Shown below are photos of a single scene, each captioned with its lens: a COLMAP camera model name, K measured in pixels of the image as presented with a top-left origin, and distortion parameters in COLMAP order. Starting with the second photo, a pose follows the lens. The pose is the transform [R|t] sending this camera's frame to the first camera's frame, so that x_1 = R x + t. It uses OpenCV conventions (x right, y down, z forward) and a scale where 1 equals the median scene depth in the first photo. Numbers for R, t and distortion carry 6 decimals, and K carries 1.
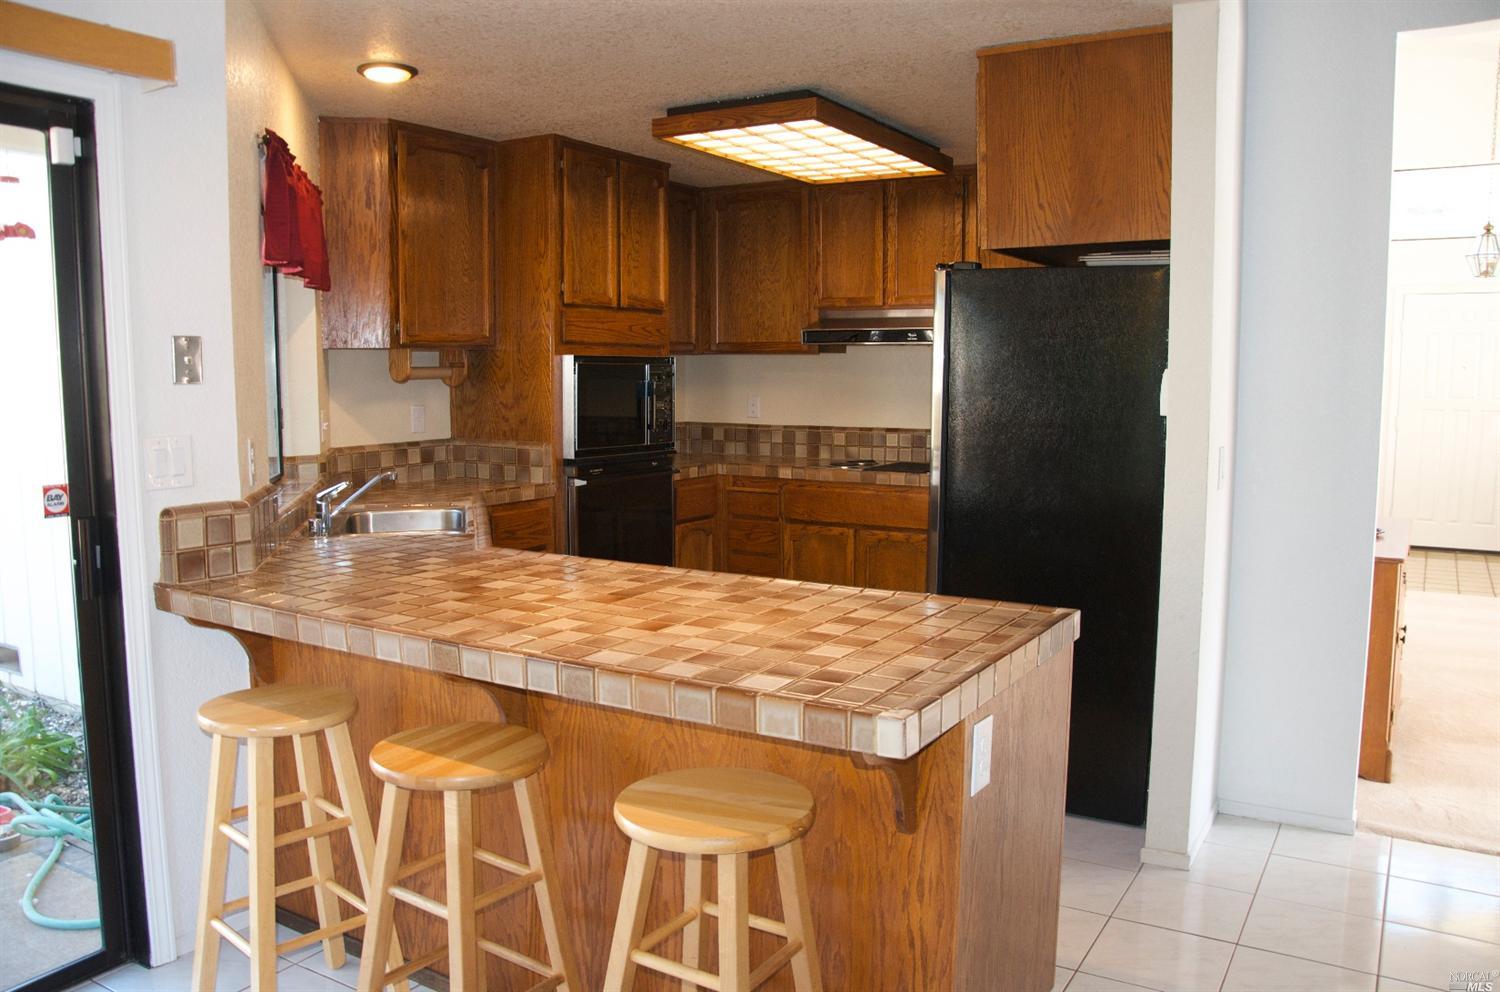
lens RADIAL K [[1177.3, 0, 745.4], [0, 1177.3, 495.9], [0, 0, 1]] dist [-0.148269, 0.096815]
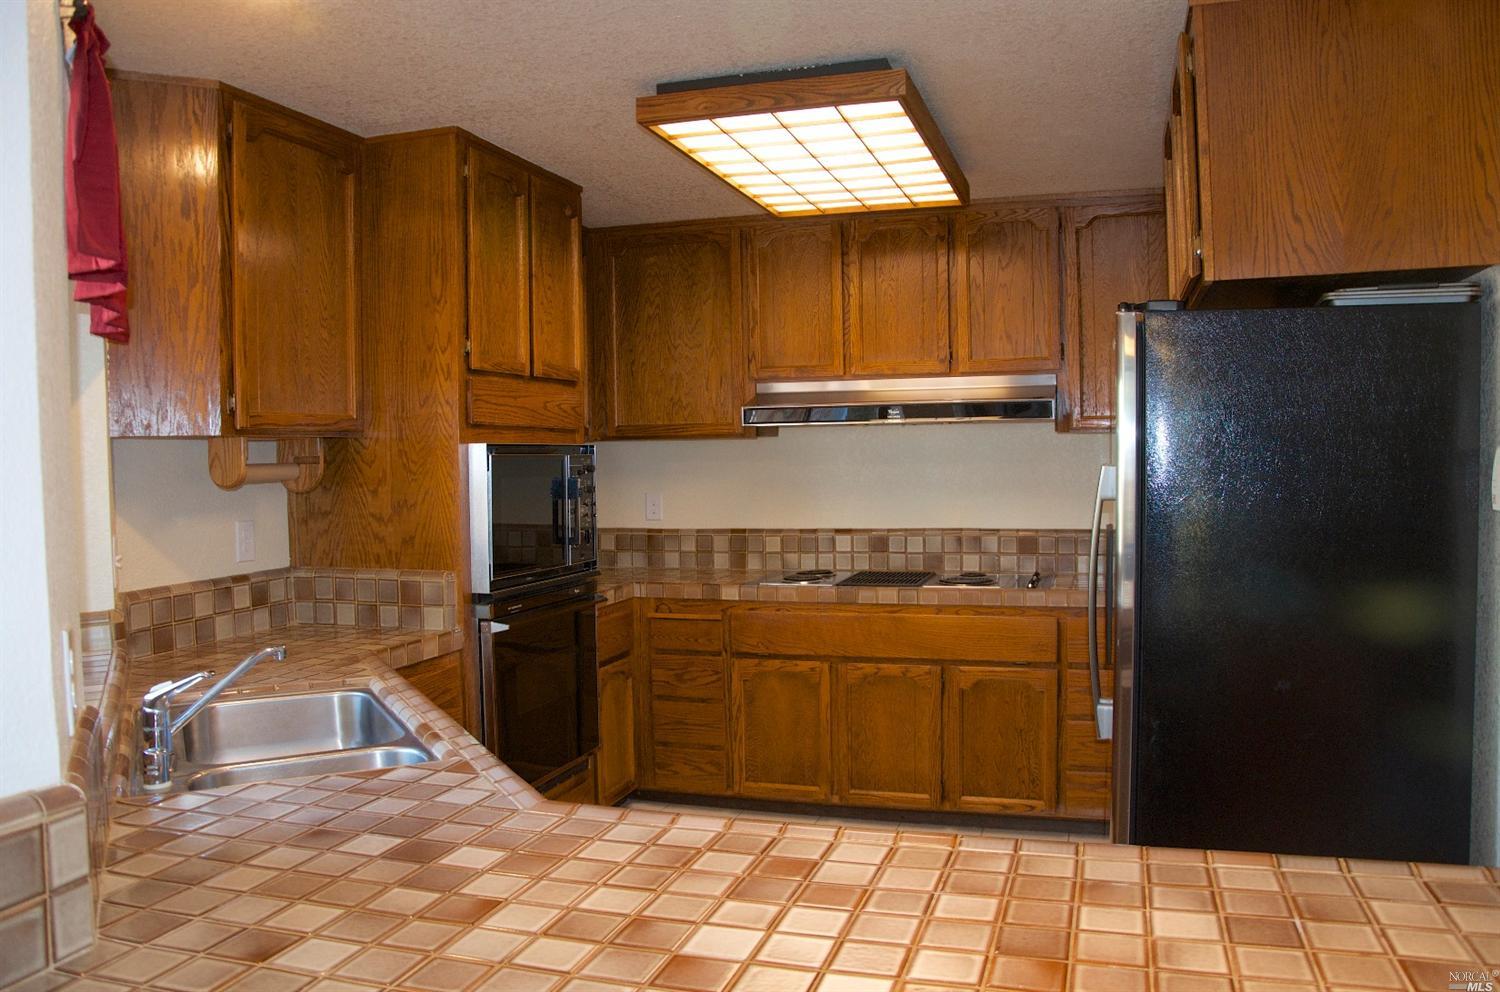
lens RADIAL K [[1177.3, 0, 751.1], [0, 1177.3, 497.0], [0, 0, 1]] dist [-0.148269, 0.096815]
pose [[0.970283, -0.026130, 0.240558, -0.159716], [0.043457, 0.996805, -0.067010, -0.035101], [-0.238038, 0.075473, 0.968319, 0.292380]]
